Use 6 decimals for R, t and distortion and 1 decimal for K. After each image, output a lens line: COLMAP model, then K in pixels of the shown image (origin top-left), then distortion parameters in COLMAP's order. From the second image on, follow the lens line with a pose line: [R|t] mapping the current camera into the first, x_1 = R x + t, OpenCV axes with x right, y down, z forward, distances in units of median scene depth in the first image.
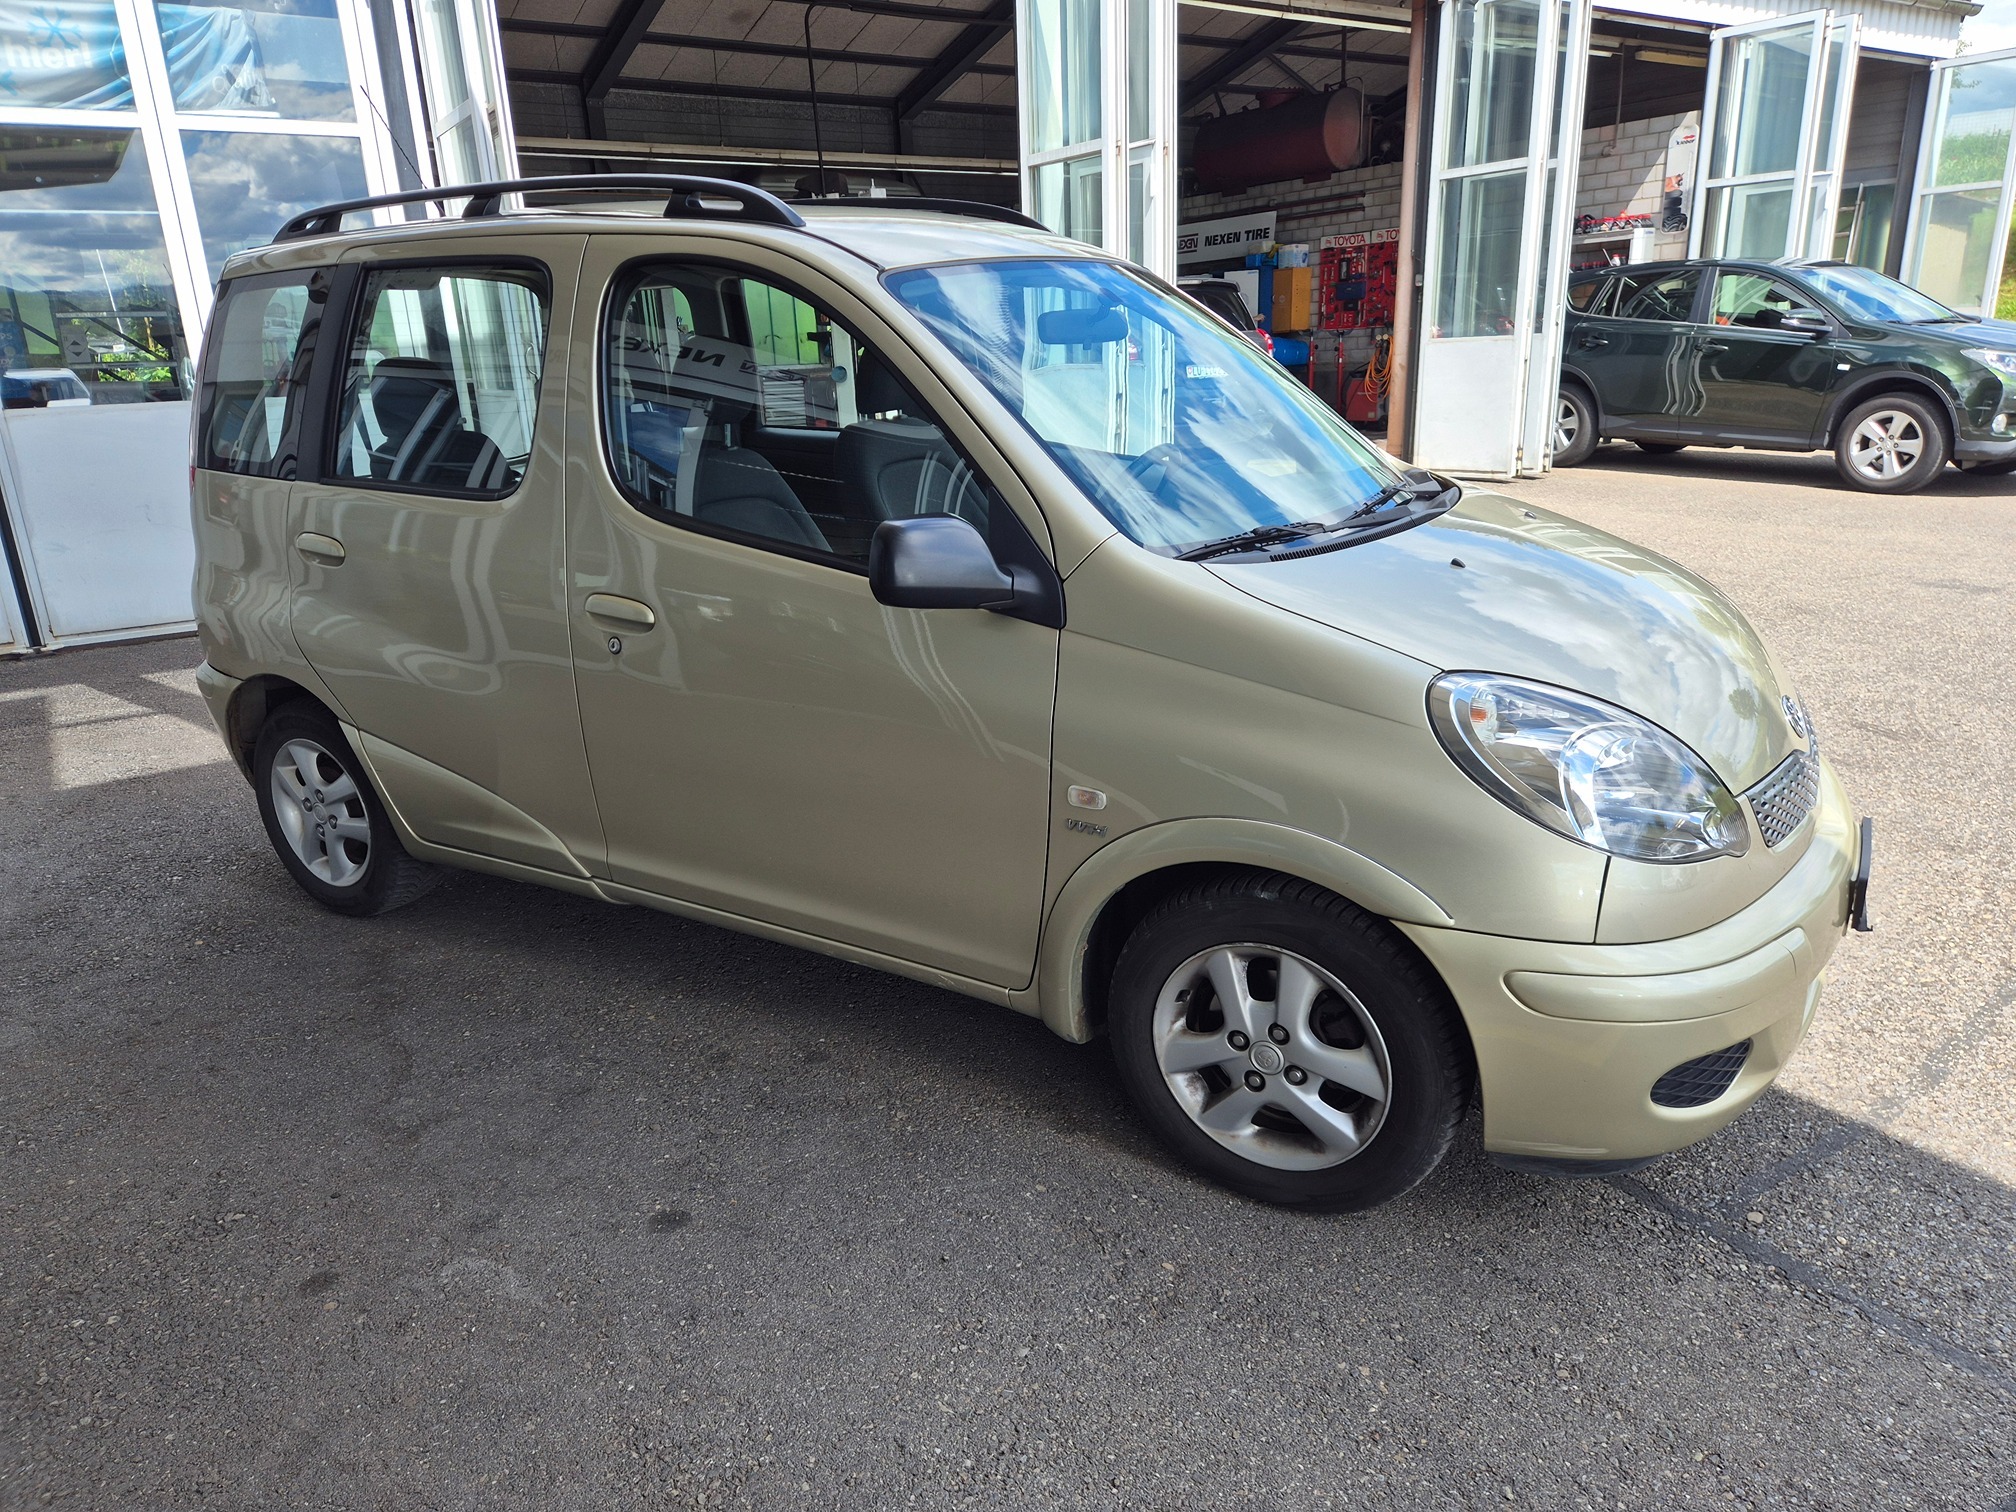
lens RADIAL K [[1360.4, 0, 1012.3], [0, 1360.4, 773.4], [0, 0, 1]] dist [0.048792, -0.031472]
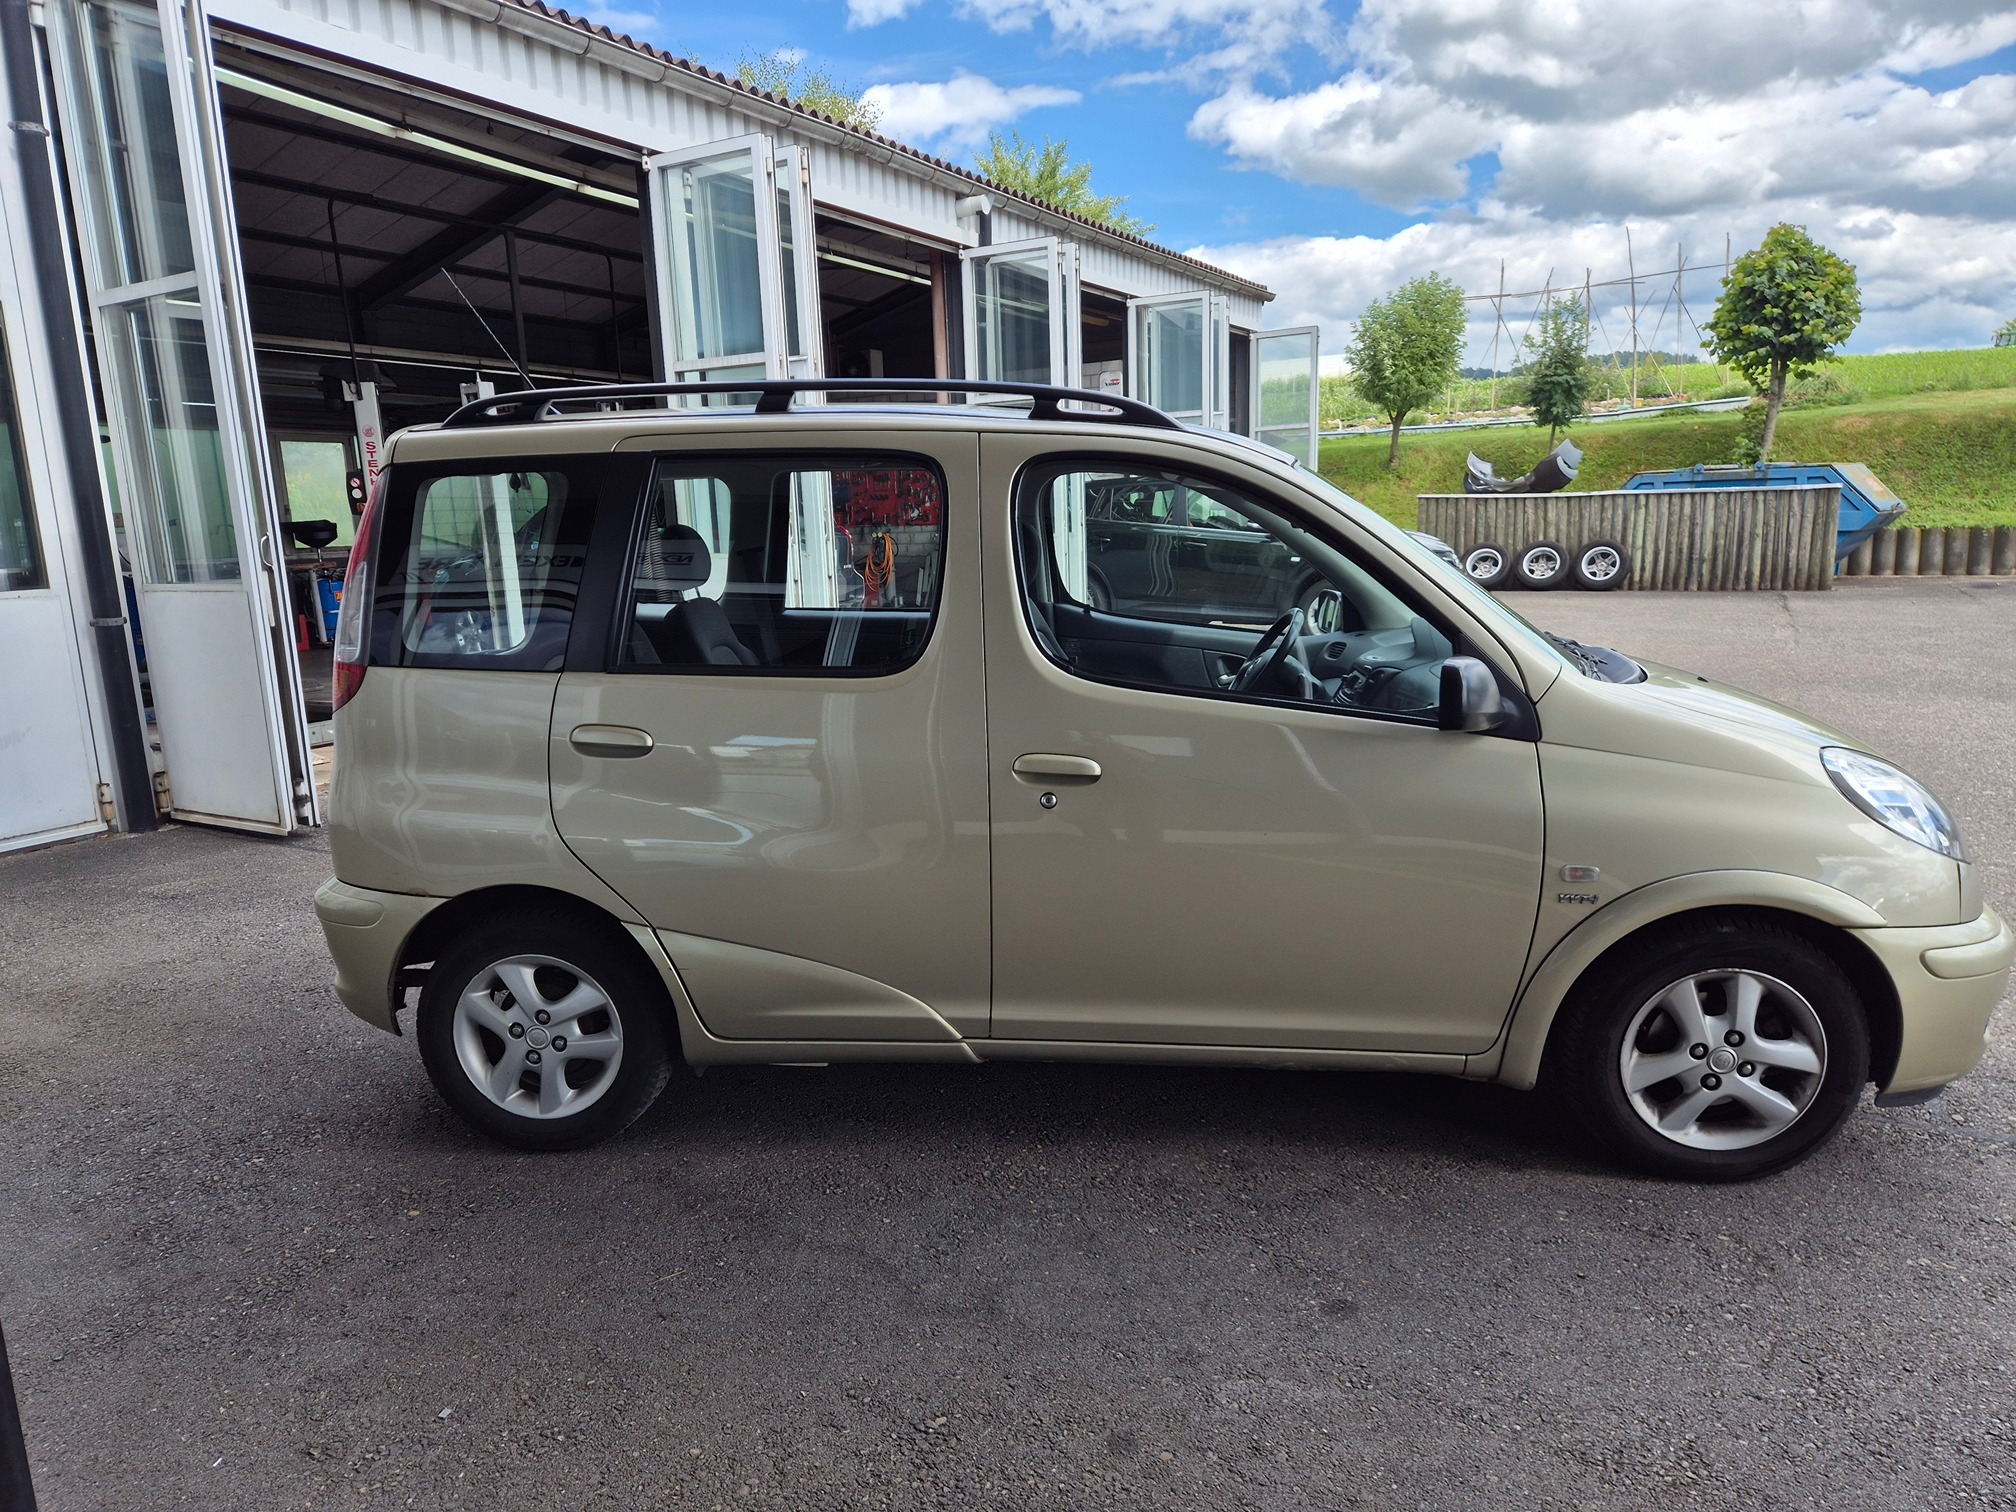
lens RADIAL K [[1360.4, 0, 992.5], [0, 1360.4, 754.3], [0, 0, 1]] dist [0.048792, -0.031472]
pose [[0.901418, -0.069054, 0.427407, -0.921809], [0.132502, 0.983831, -0.120498, -0.008245], [-0.412175, 0.165251, 0.895993, 0.075983]]
